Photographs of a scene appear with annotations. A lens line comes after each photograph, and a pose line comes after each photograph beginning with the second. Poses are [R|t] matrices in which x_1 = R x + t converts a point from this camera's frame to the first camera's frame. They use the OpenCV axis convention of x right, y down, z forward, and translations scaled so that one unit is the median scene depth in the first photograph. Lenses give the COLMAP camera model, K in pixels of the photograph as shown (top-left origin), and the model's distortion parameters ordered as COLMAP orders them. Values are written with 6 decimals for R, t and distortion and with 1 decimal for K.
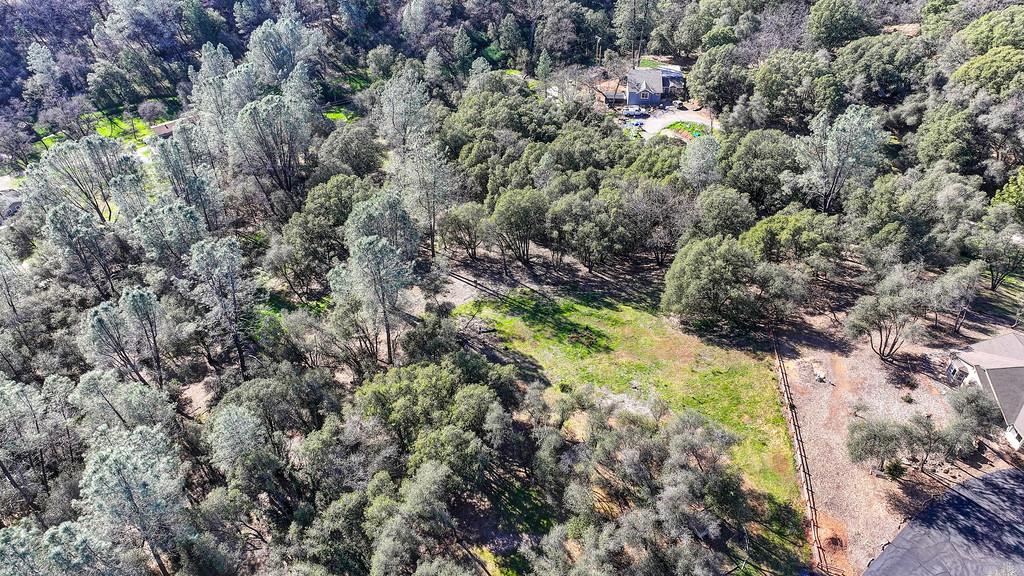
lens RADIAL K [[722.6, 0, 512.4], [0, 722.6, 289.6], [0, 0, 1]] dist [0.008249, 0.002654]
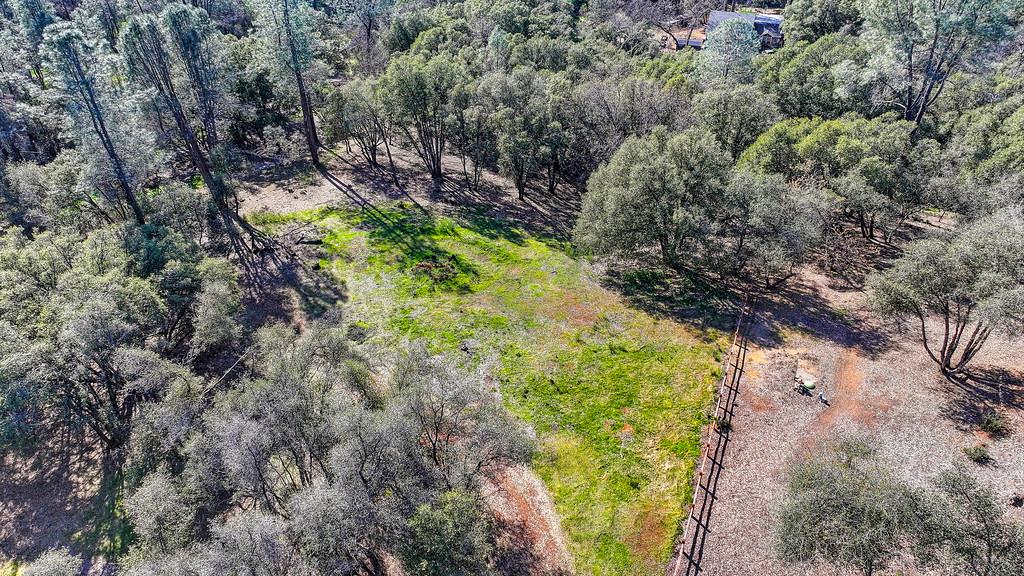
lens RADIAL K [[722.6, 0, 512.3], [0, 722.6, 284.7], [0, 0, 1]] dist [0.008249, 0.002654]
pose [[0.970152, 0.149372, -0.191030, 0.285239], [-0.158204, 0.986895, -0.031765, 0.091331], [0.183782, 0.061039, 0.981070, 0.419572]]
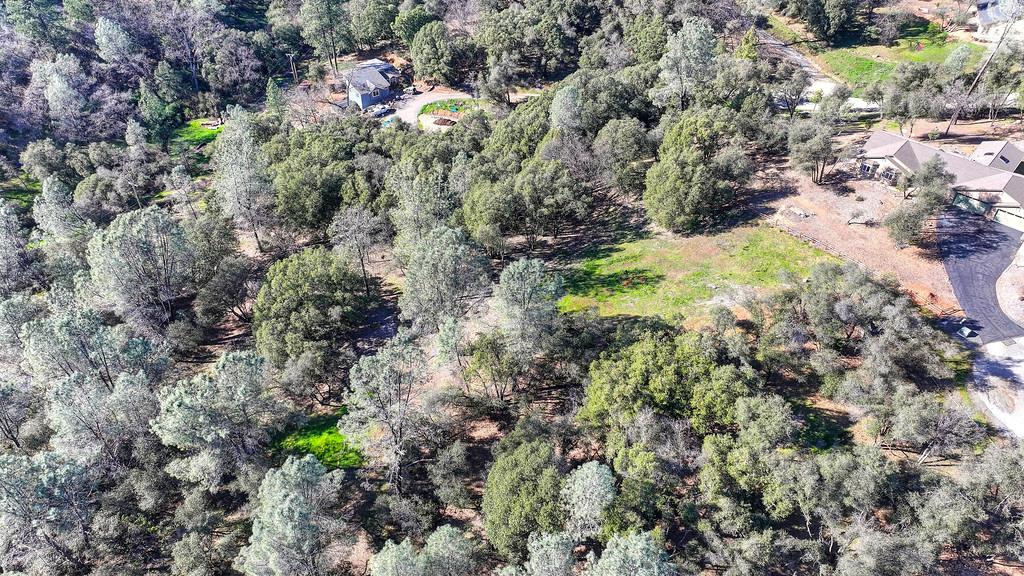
lens RADIAL K [[722.6, 0, 514.3], [0, 722.6, 288.2], [0, 0, 1]] dist [0.008249, 0.002654]
pose [[0.724286, -0.447341, 0.524686, -0.624634], [0.447947, 0.883786, 0.135150, -0.153517], [-0.524168, 0.137144, 0.840499, 0.184655]]
